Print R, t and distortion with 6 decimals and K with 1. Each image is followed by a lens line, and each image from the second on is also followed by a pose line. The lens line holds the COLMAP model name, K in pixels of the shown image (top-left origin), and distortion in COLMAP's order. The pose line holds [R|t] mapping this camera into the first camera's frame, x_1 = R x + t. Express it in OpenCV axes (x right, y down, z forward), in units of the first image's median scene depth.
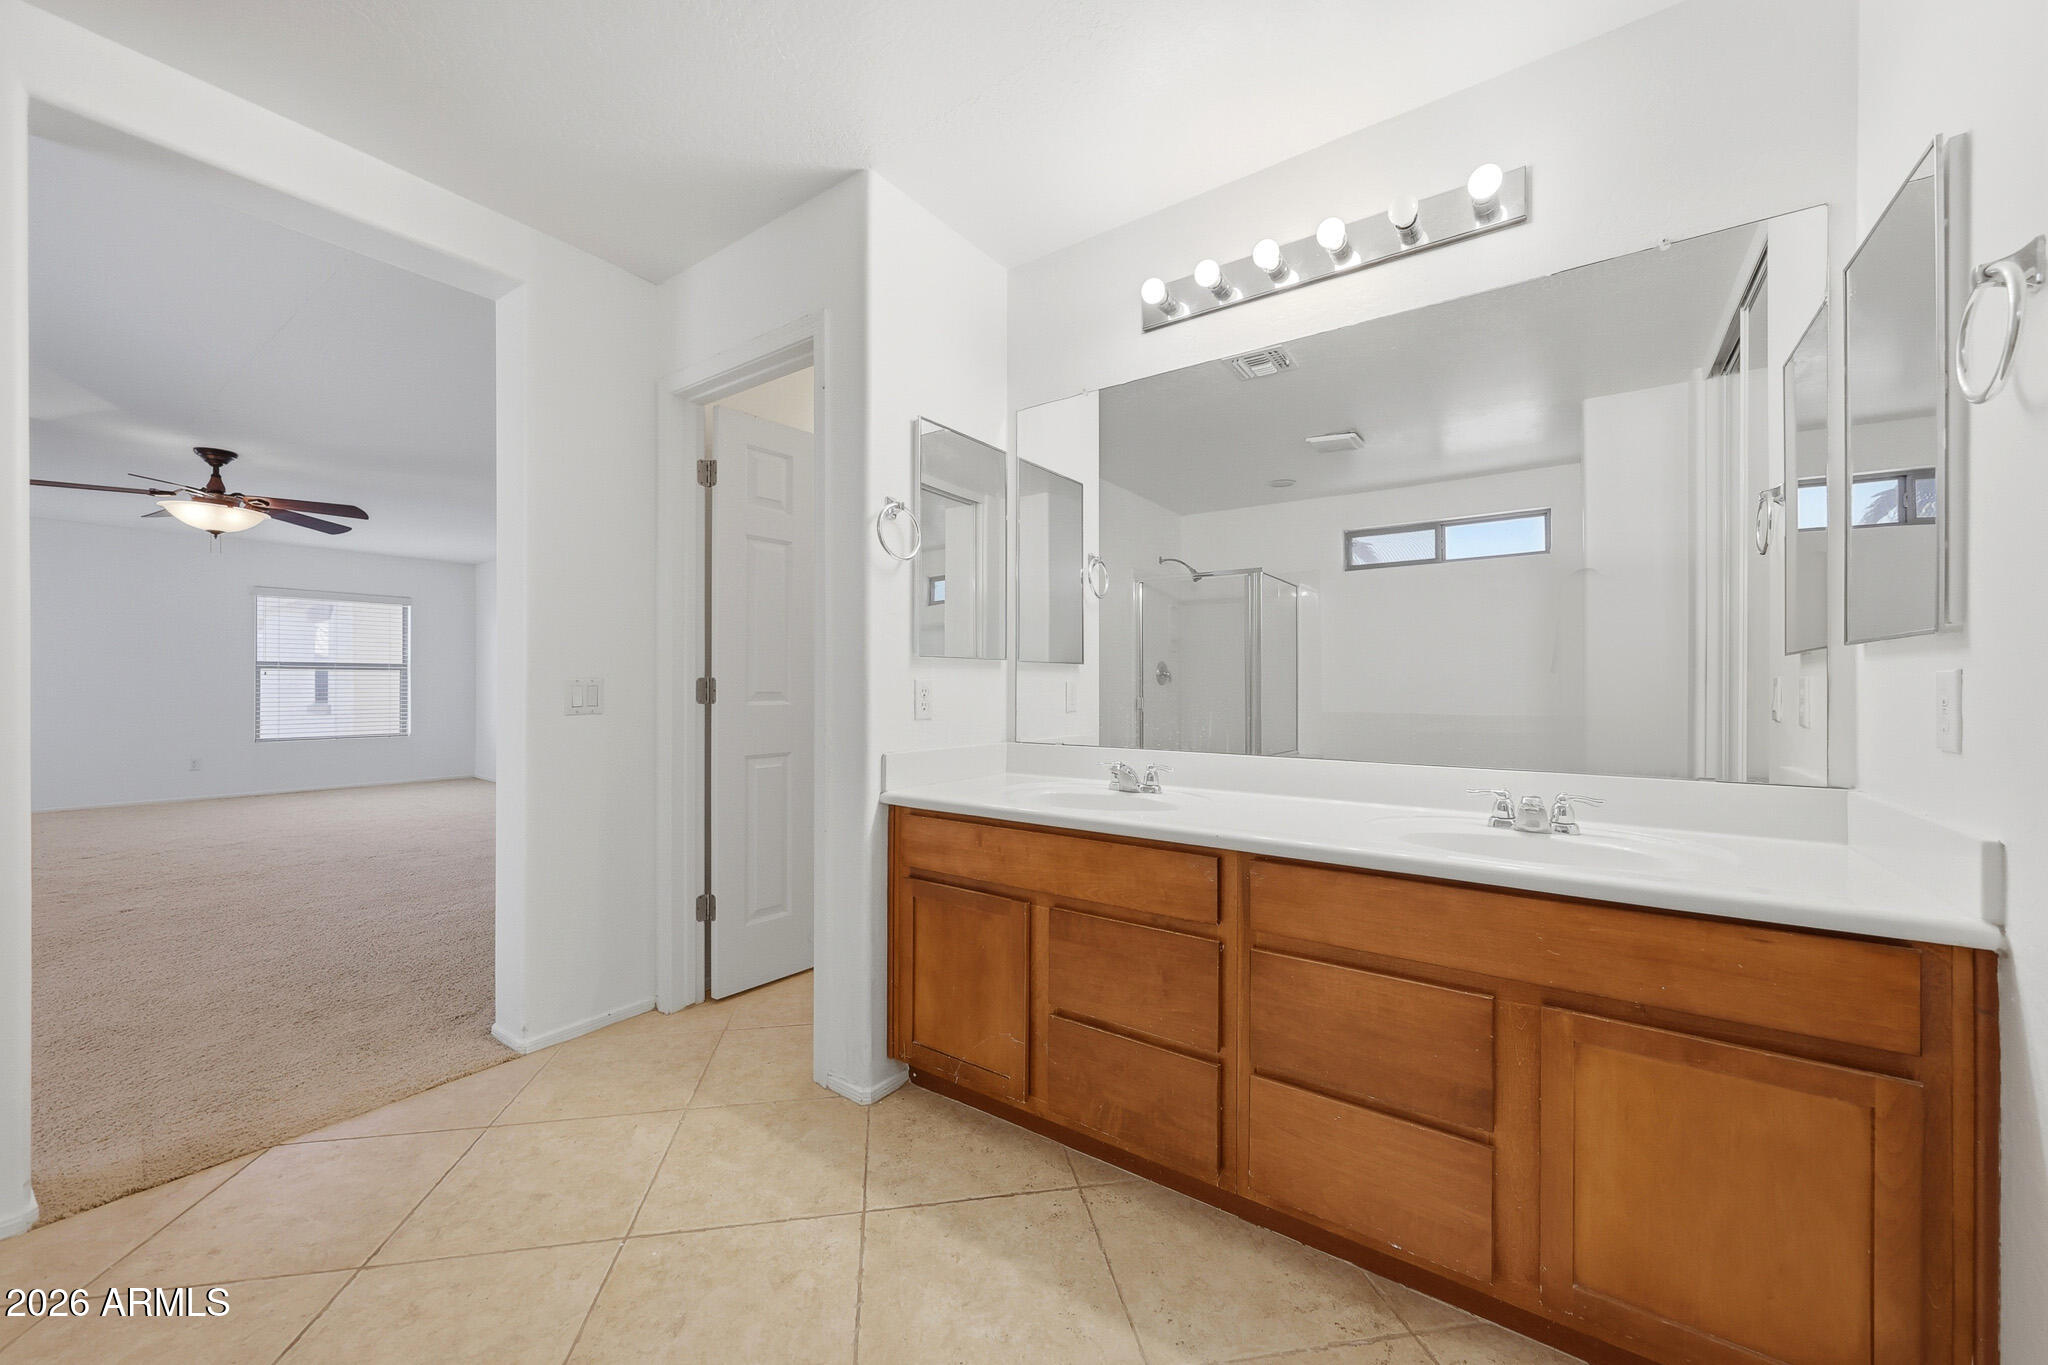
lens RADIAL K [[755.3, 0, 1028.4], [0, 755.3, 688.6], [0, 0, 1]] dist [-0.000839, 0.000020]
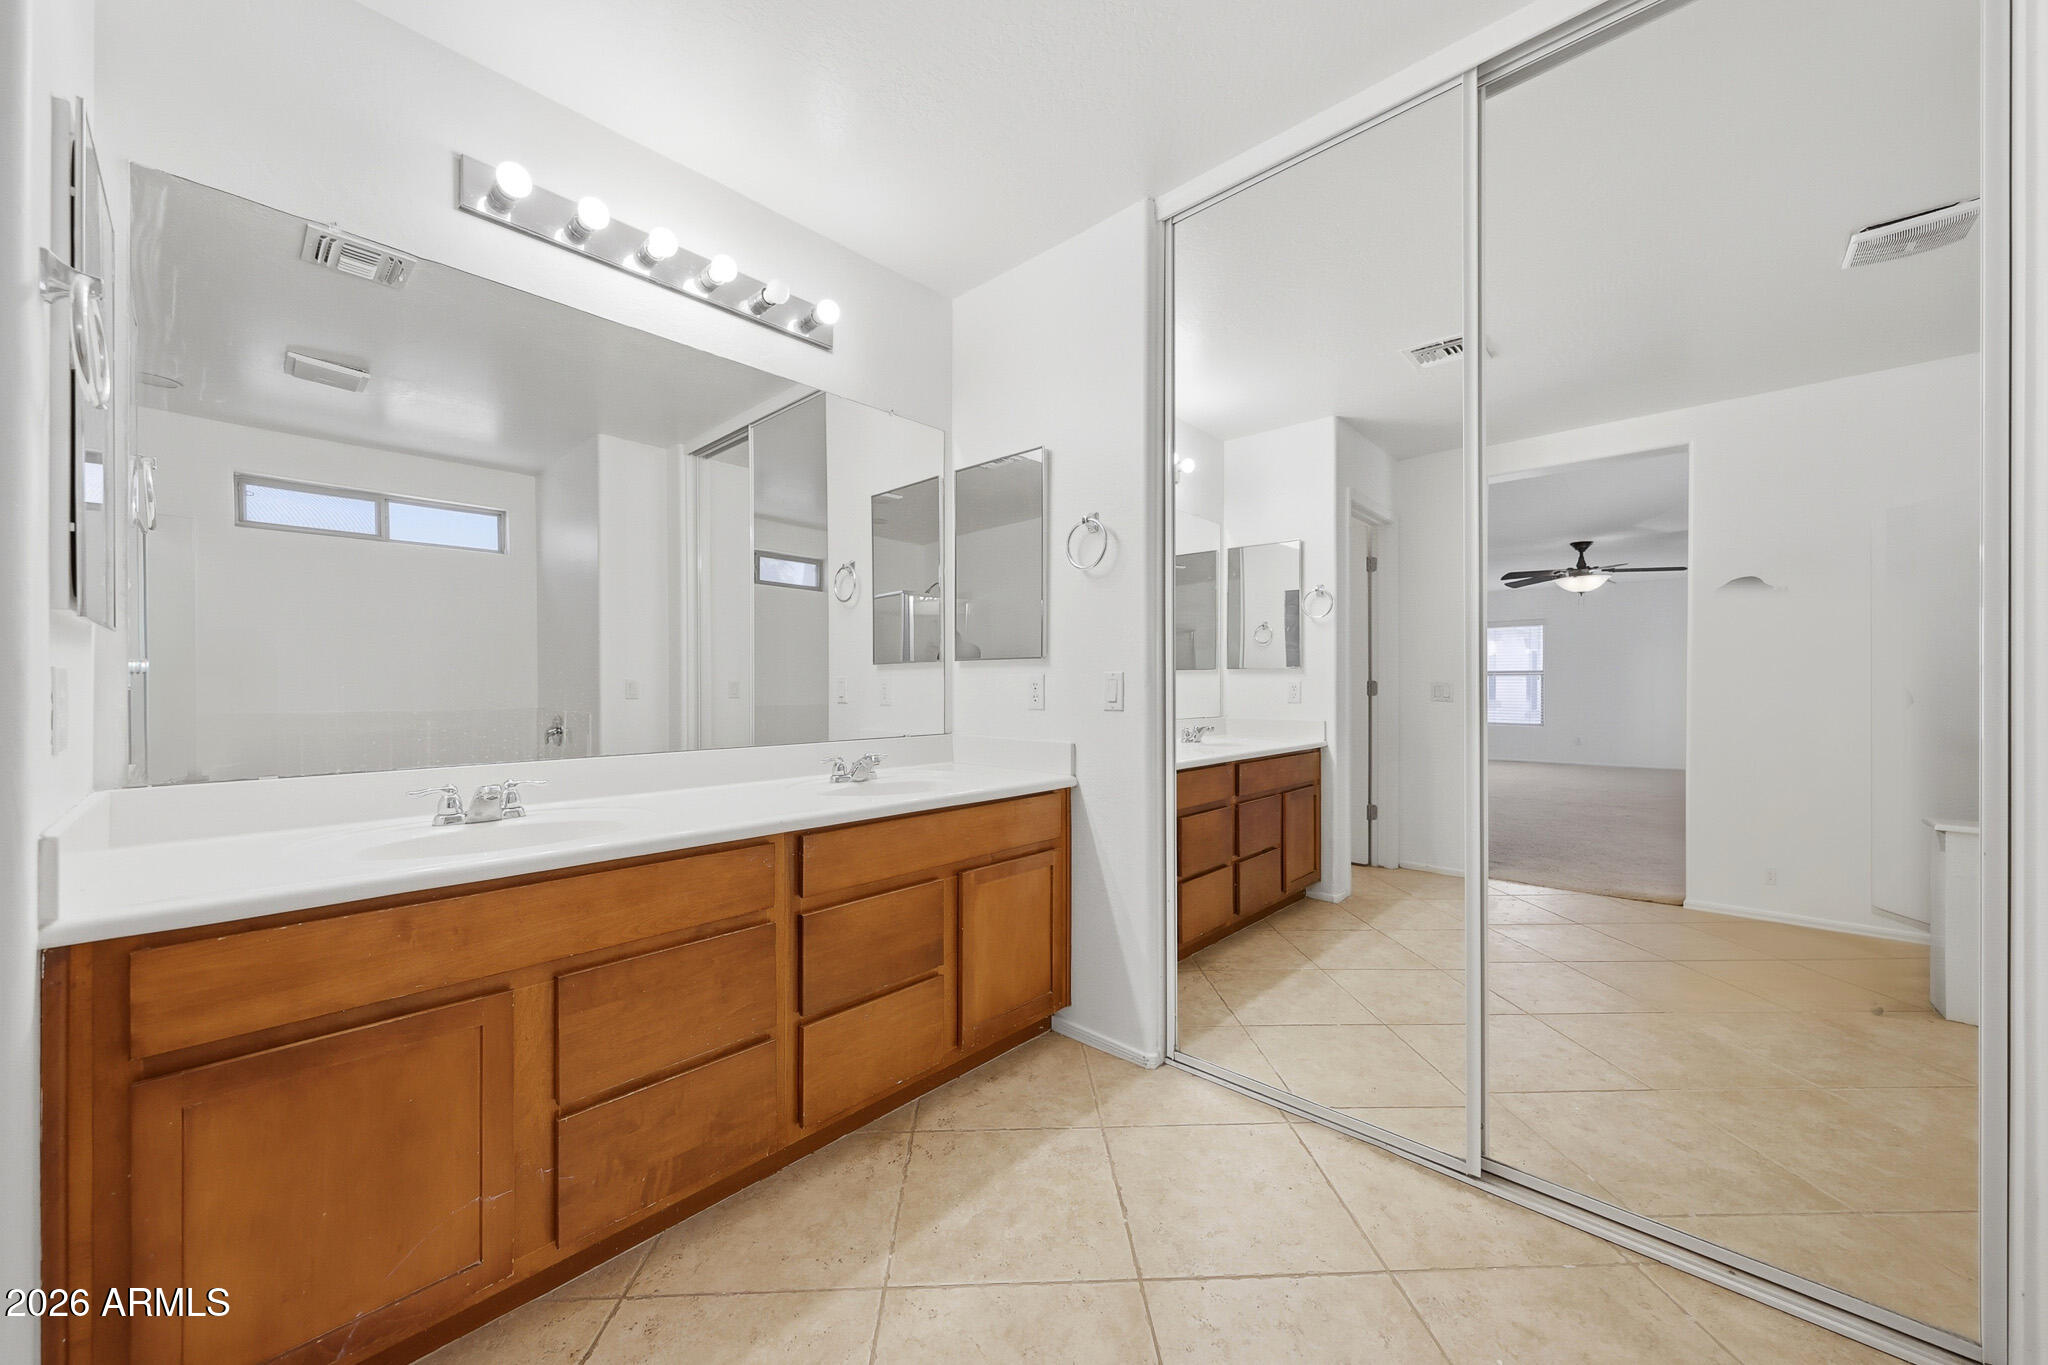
lens RADIAL K [[715.1, 0, 1024.0], [0, 715.1, 682.5], [0, 0, 1]] dist [-0.000425, -0.000201]
pose [[0.149612, -0.001827, 0.988743, -0.604966], [0.000771, 0.999998, 0.001731, -0.003471], [-0.988744, 0.000503, 0.149613, 0.439439]]
